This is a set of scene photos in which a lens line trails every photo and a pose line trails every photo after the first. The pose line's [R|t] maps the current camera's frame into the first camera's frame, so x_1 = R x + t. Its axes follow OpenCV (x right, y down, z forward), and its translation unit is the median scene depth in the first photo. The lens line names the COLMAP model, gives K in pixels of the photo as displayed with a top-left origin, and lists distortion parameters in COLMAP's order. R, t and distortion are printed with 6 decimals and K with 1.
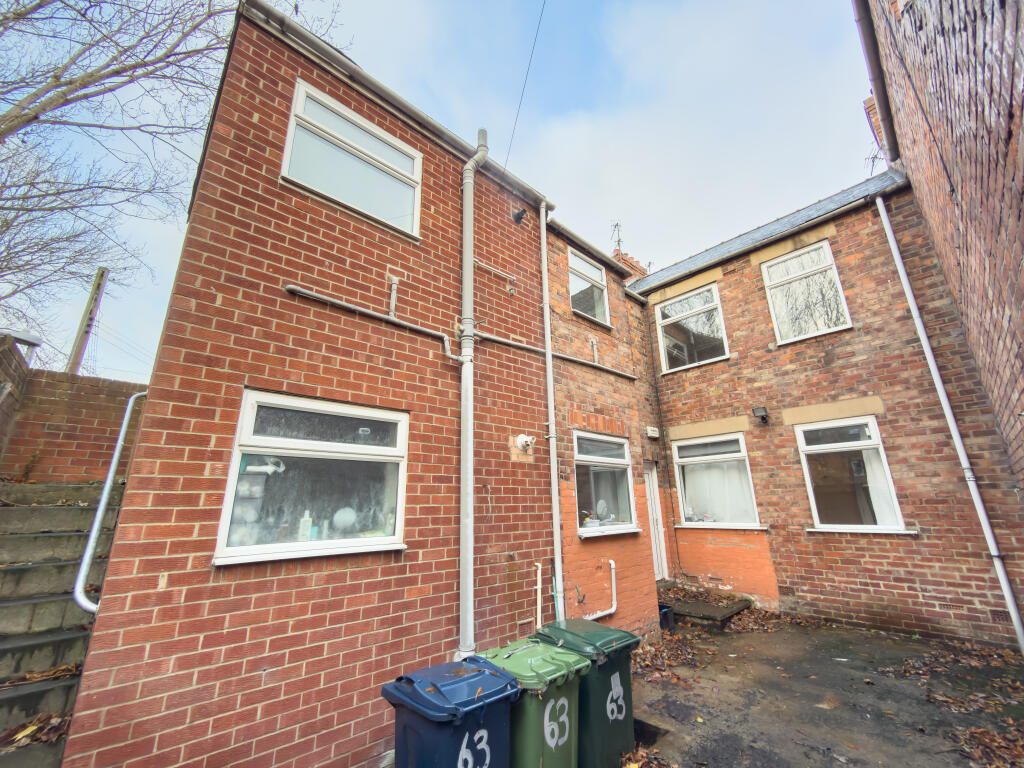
lens RADIAL K [[415.7, 0, 510.6], [0, 415.7, 383.6], [0, 0, 1]] dist [0.000529, -0.000227]
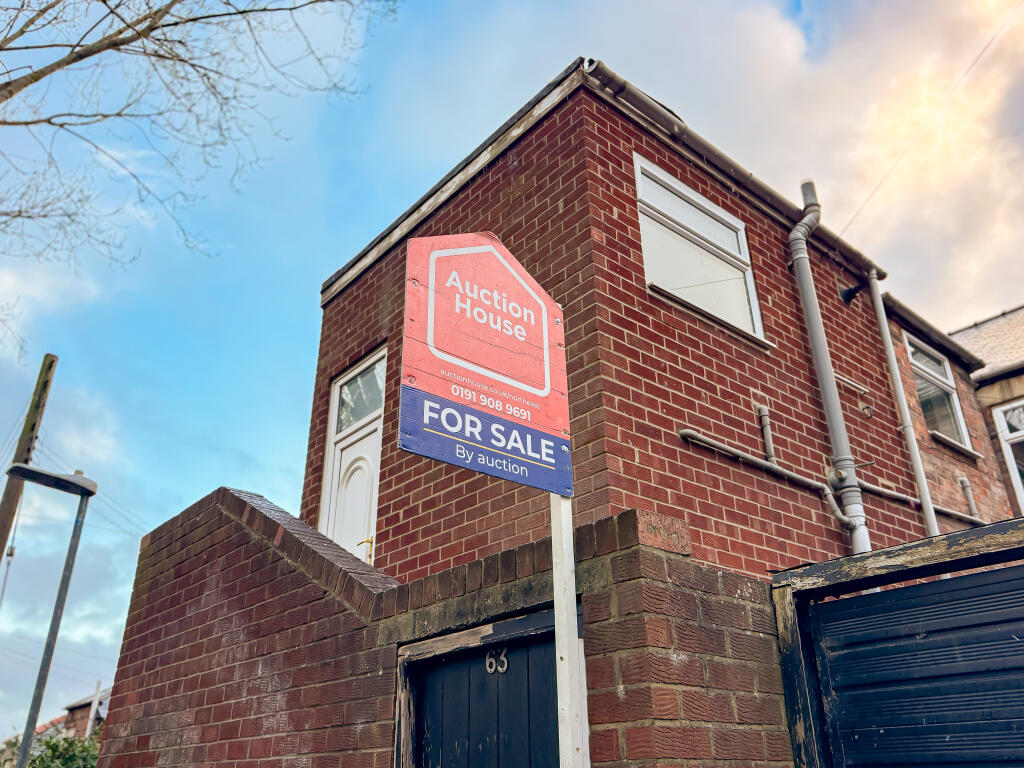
lens RADIAL K [[820.2, 0, 511.2], [0, 820.2, 382.3], [0, 0, 1]] dist [0.002859, -0.007375]
pose [[0.998921, -0.012486, -0.044733, -0.606500], [0.004360, 0.984141, -0.177336, -0.047752], [0.046238, 0.176950, 0.983133, -0.372198]]
